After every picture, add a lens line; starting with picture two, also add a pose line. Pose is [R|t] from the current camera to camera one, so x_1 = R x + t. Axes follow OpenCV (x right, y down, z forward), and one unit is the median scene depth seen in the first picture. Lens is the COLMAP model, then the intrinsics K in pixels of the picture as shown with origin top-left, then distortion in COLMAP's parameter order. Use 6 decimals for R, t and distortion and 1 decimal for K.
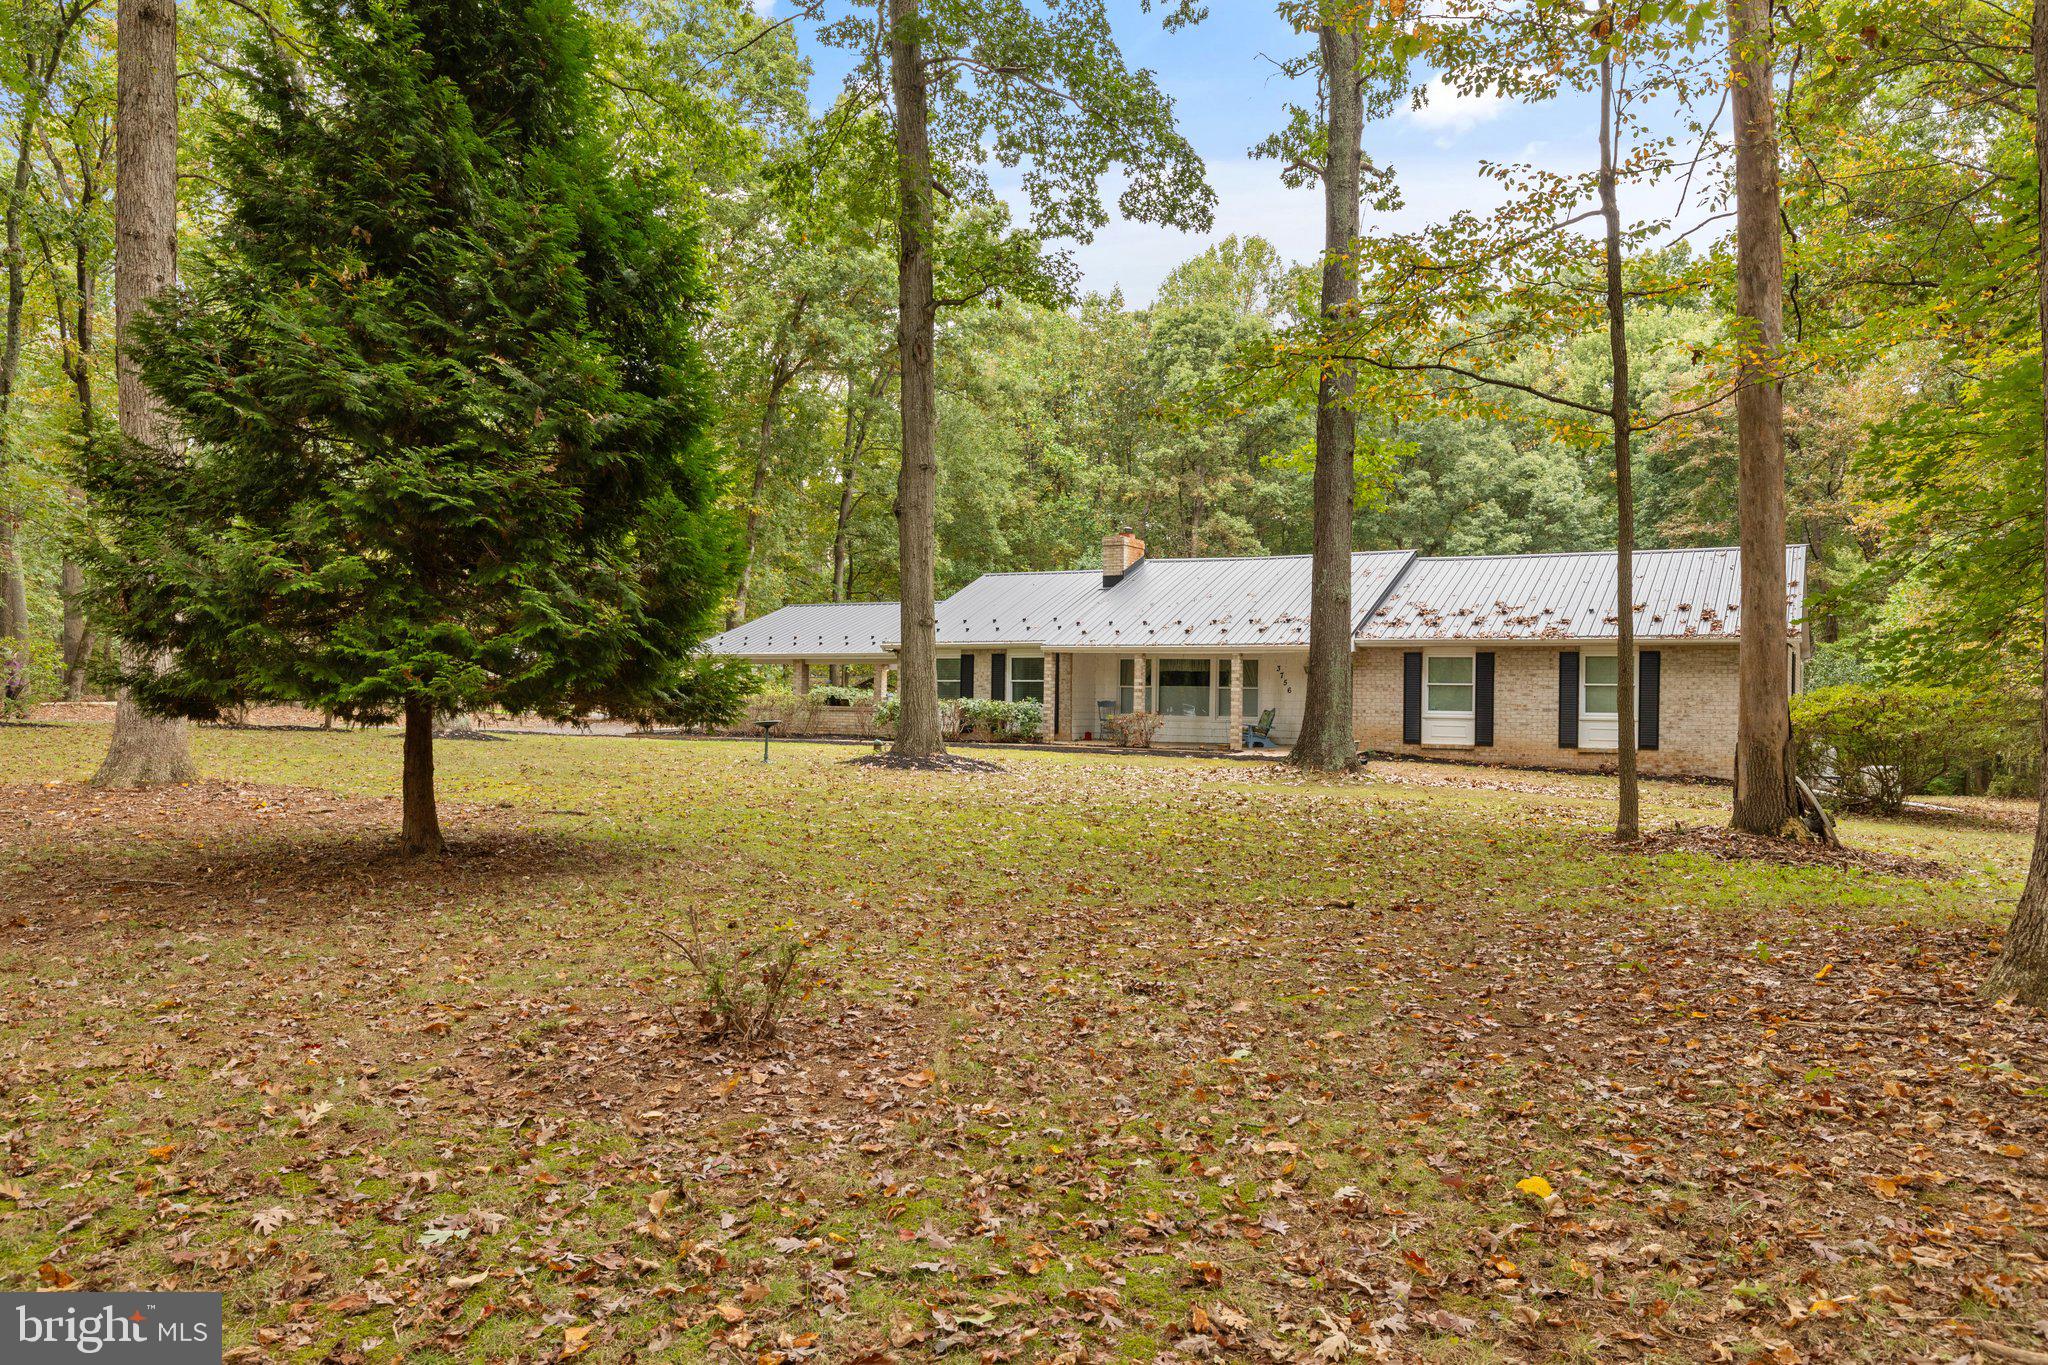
lens RADIAL K [[1520.4, 0, 1019.8], [0, 1520.4, 682.1], [0, 0, 1]] dist [0.005976, 0.001815]
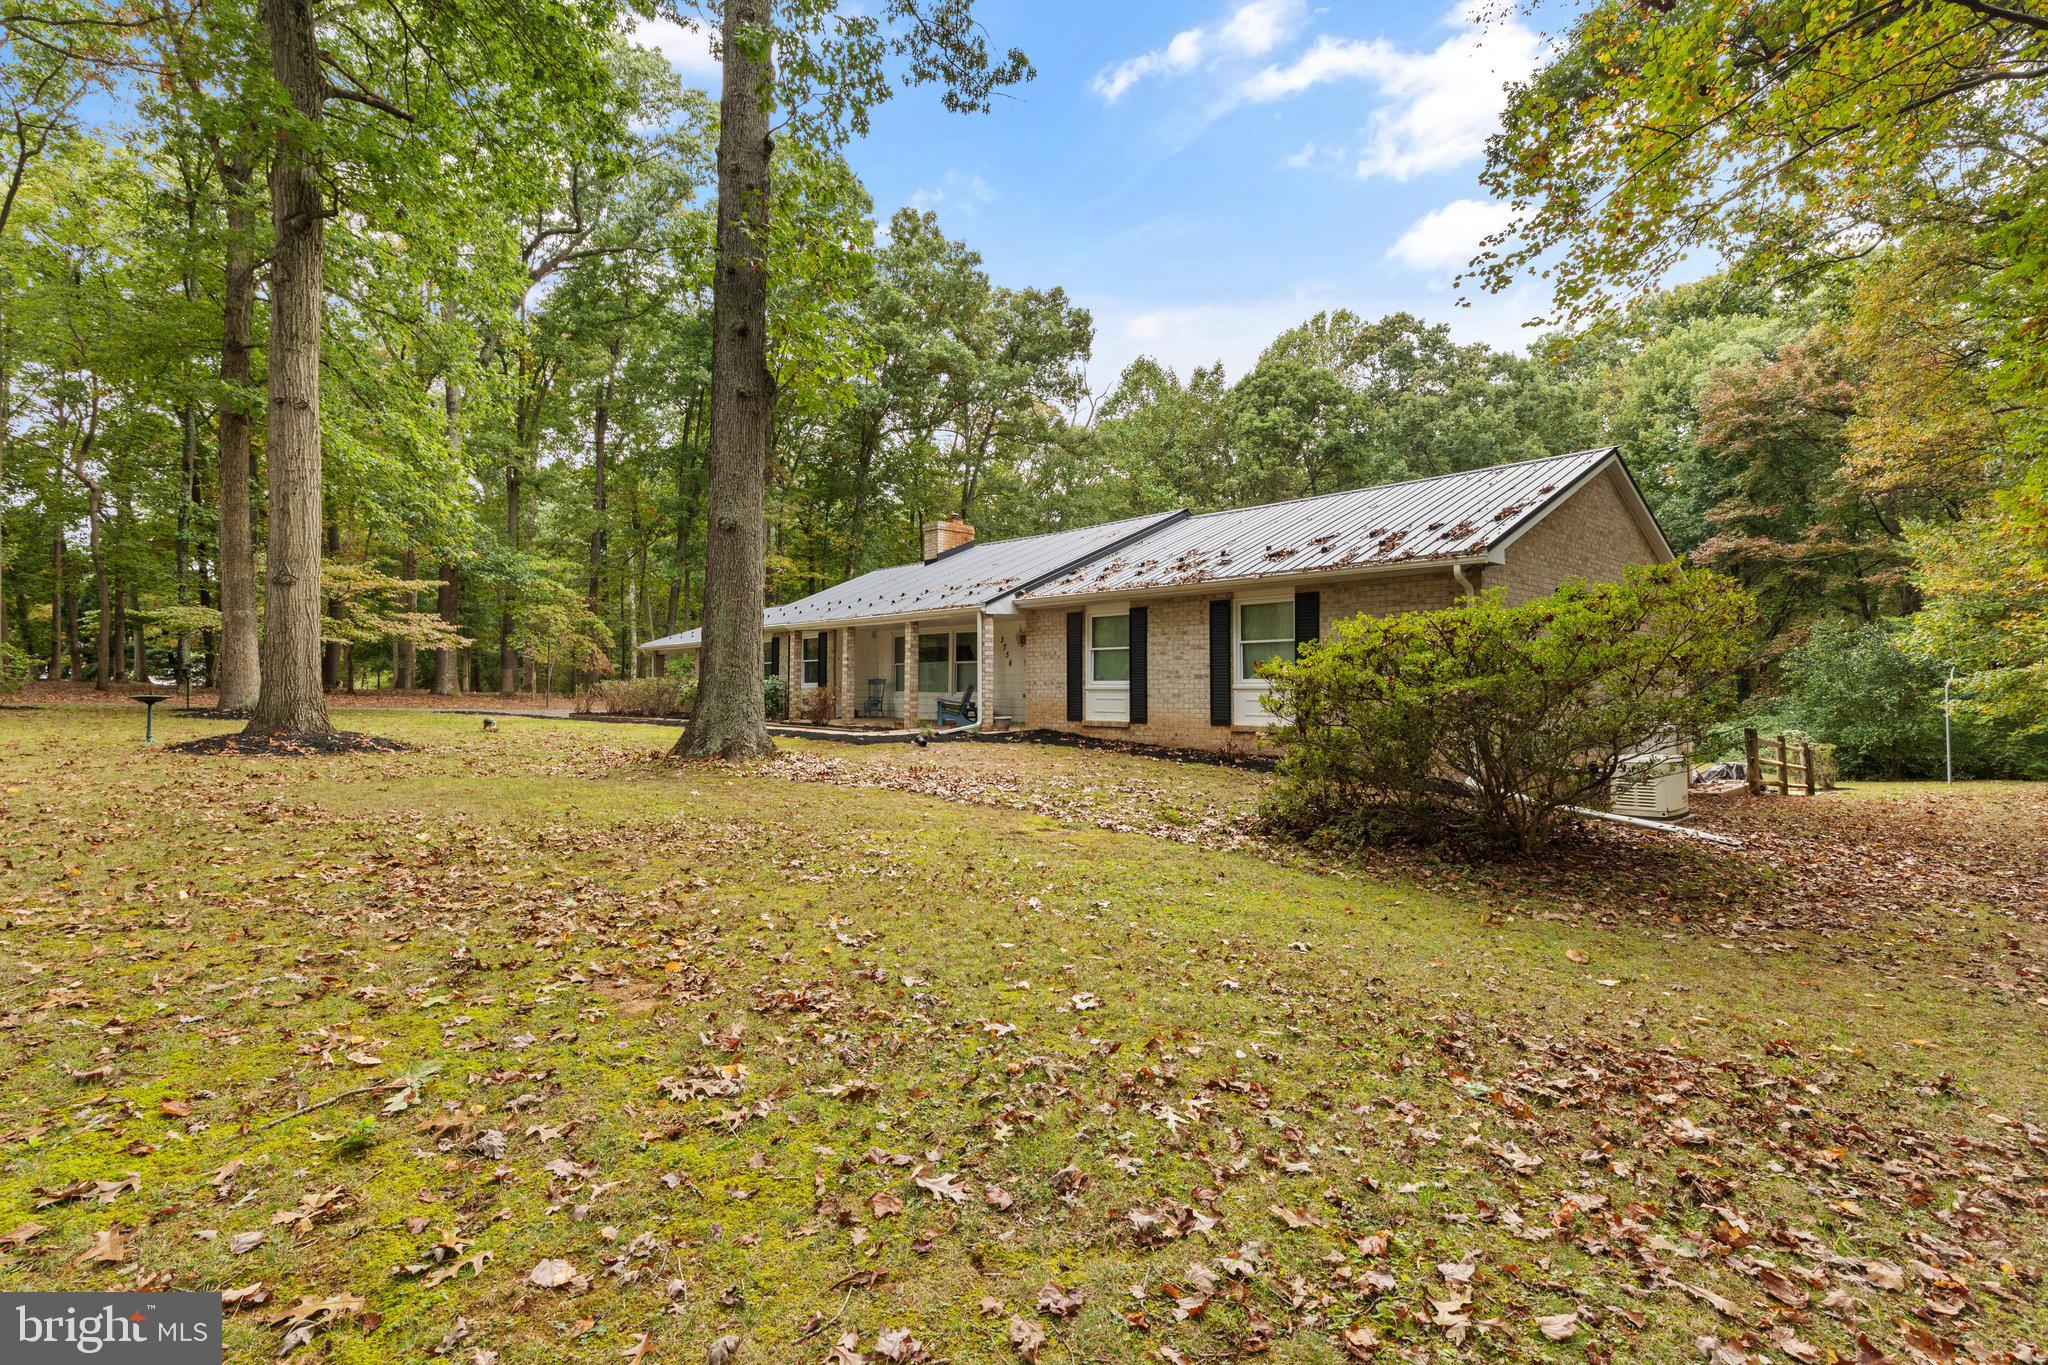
lens RADIAL K [[942.3, 0, 1022.2], [0, 942.3, 678.3], [0, 0, 1]] dist [0.004273, 0.000522]
pose [[0.944686, -0.010236, -0.327816, 0.345423], [0.008520, 0.999941, -0.006670, 0.017644], [0.327865, 0.003508, 0.944718, 0.431276]]
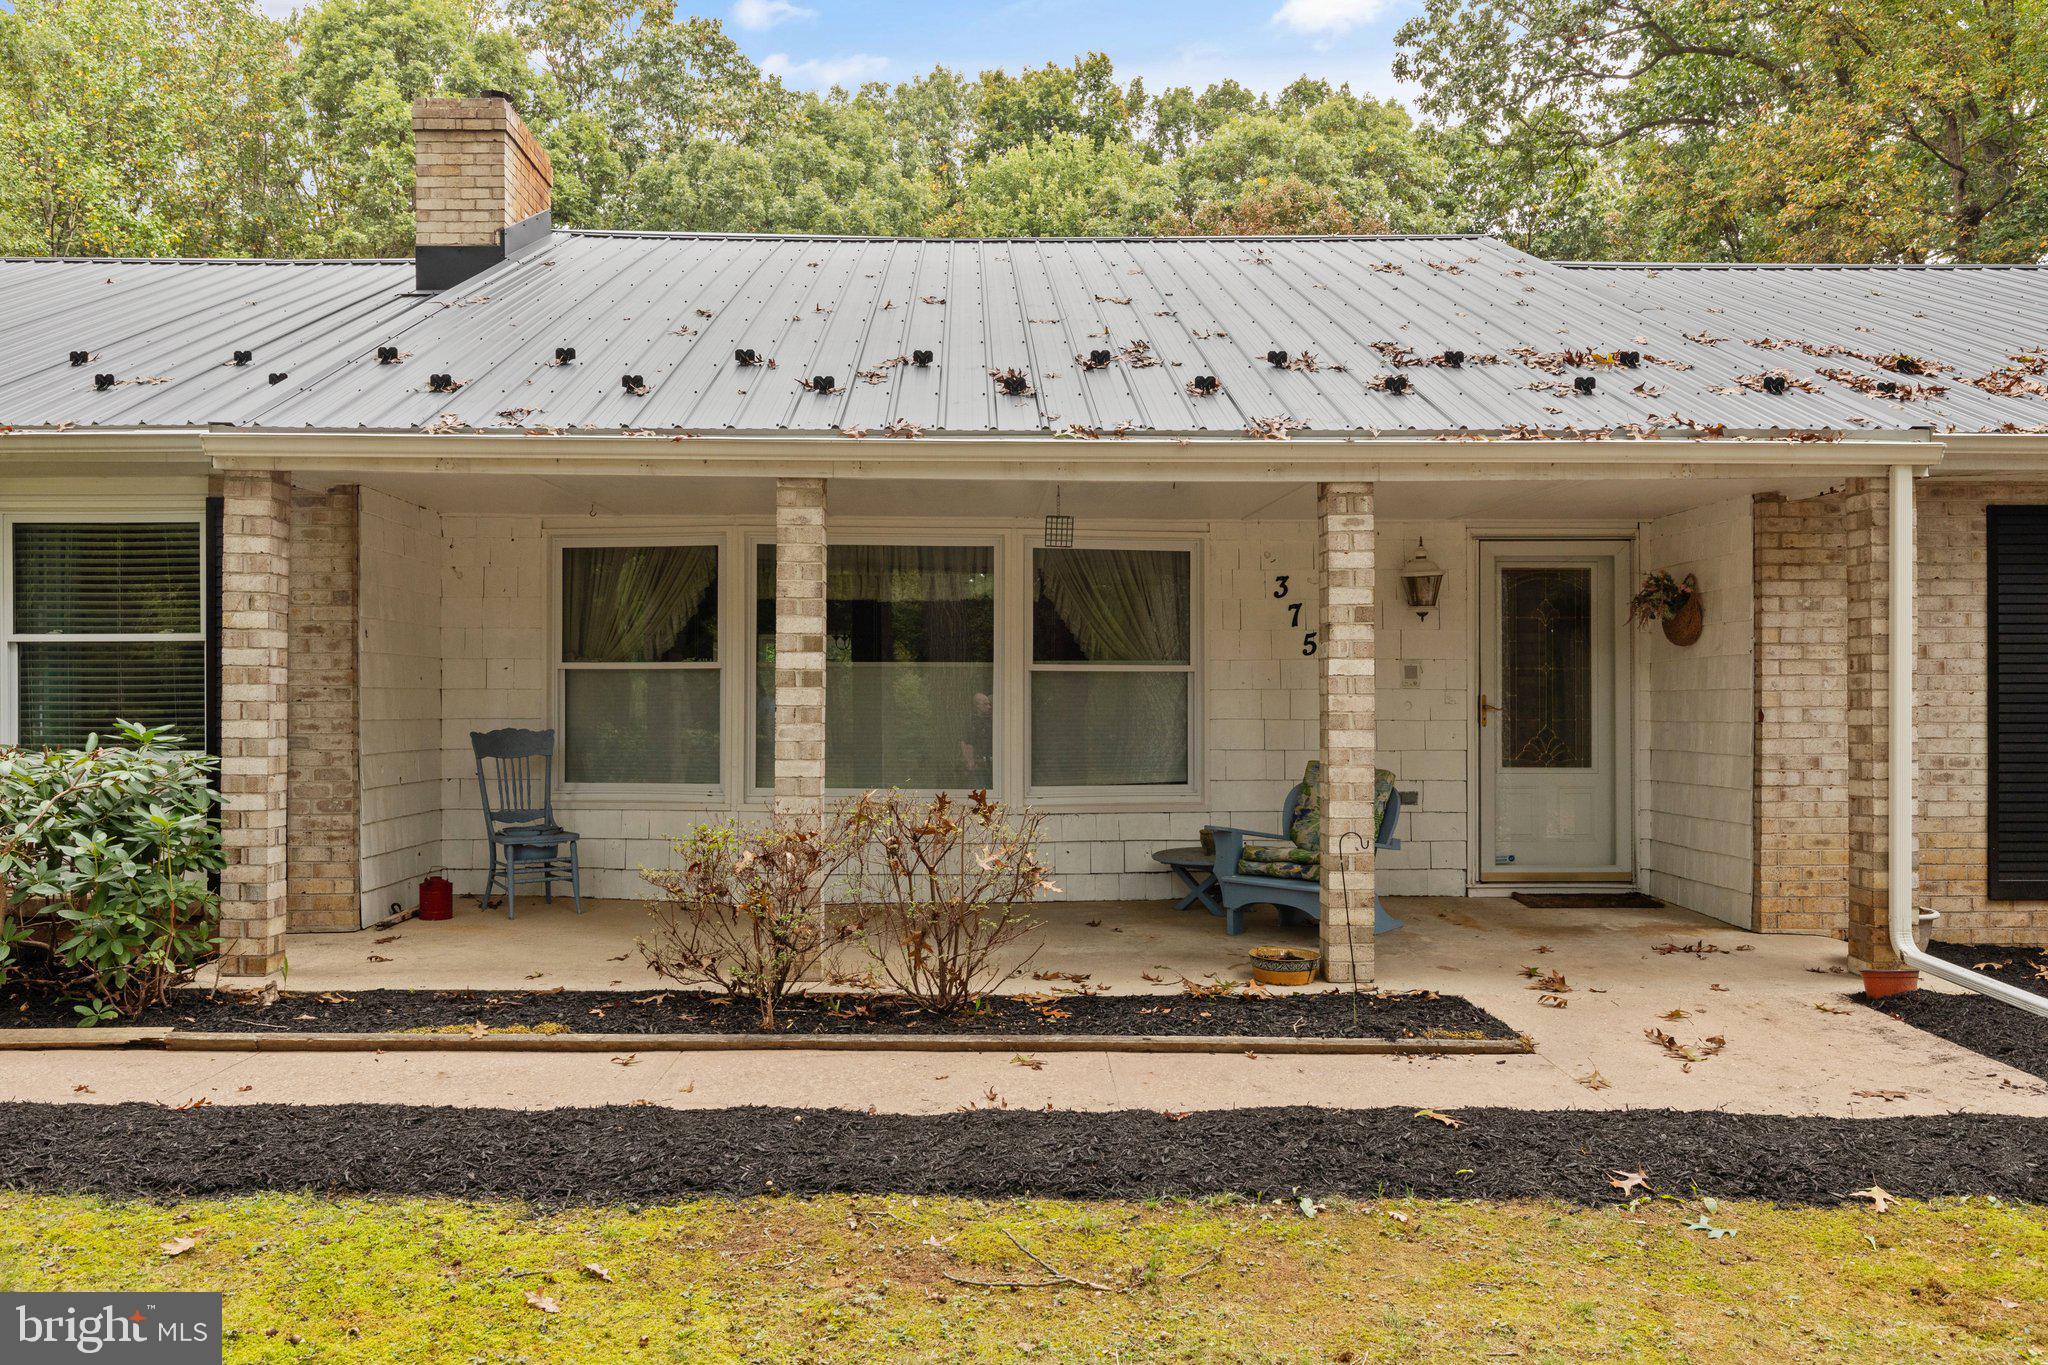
lens RADIAL K [[1635.9, 0, 1015.7], [0, 1635.9, 682.2], [0, 0, 1]] dist [0.002638, 0.000699]
pose [[0.855089, -0.006721, 0.518438, -0.004211], [0.005482, 0.999977, 0.003920, 0.004813], [-0.518452, -0.000510, 0.855106, 0.742624]]
